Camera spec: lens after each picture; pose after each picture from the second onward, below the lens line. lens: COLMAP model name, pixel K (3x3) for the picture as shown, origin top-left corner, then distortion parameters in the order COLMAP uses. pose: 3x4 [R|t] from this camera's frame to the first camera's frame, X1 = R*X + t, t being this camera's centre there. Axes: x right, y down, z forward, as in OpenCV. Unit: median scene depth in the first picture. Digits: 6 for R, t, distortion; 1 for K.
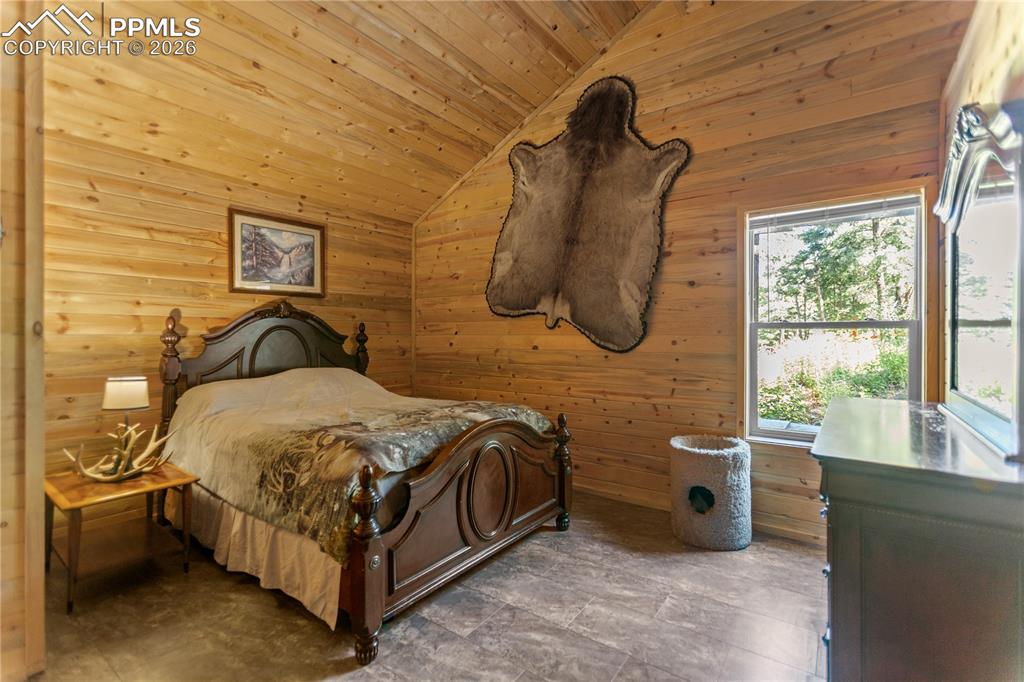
lens RADIAL K [[469.6, 0, 512.1], [0, 469.6, 331.1], [0, 0, 1]] dist [-0.000268, 0.000558]
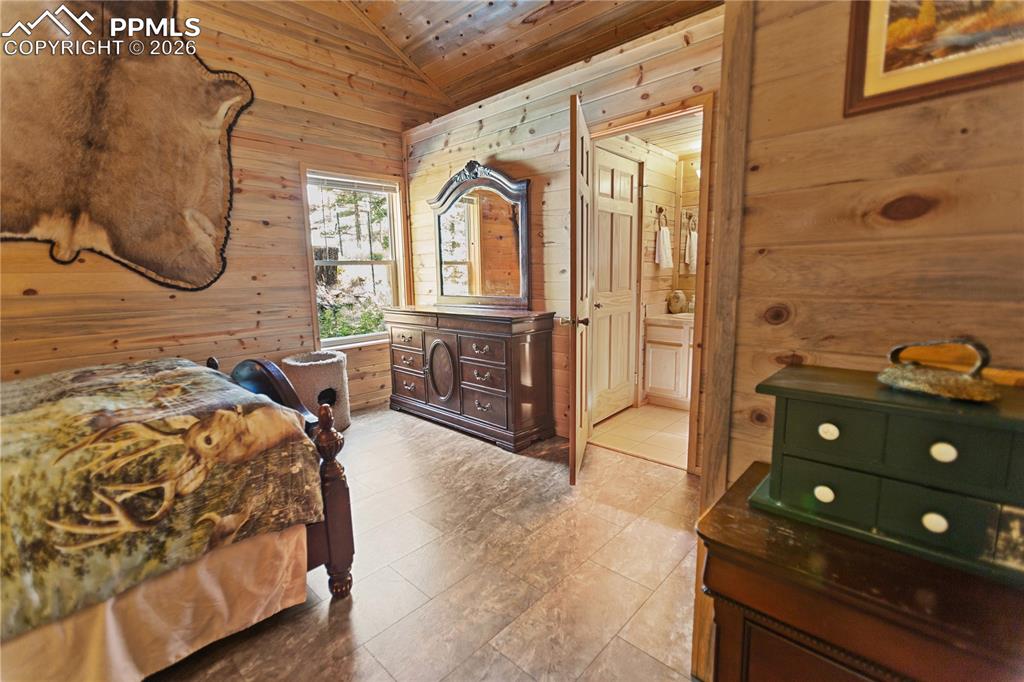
lens RADIAL K [[451.4, 0, 512.0], [0, 451.4, 341.0], [0, 0, 1]] dist [0.000121, 0.000487]
pose [[0.127880, -0.152480, 0.979998, -0.590003], [0.009003, 0.988249, 0.152589, 0.014162], [-0.991749, -0.010690, 0.127750, 0.277814]]
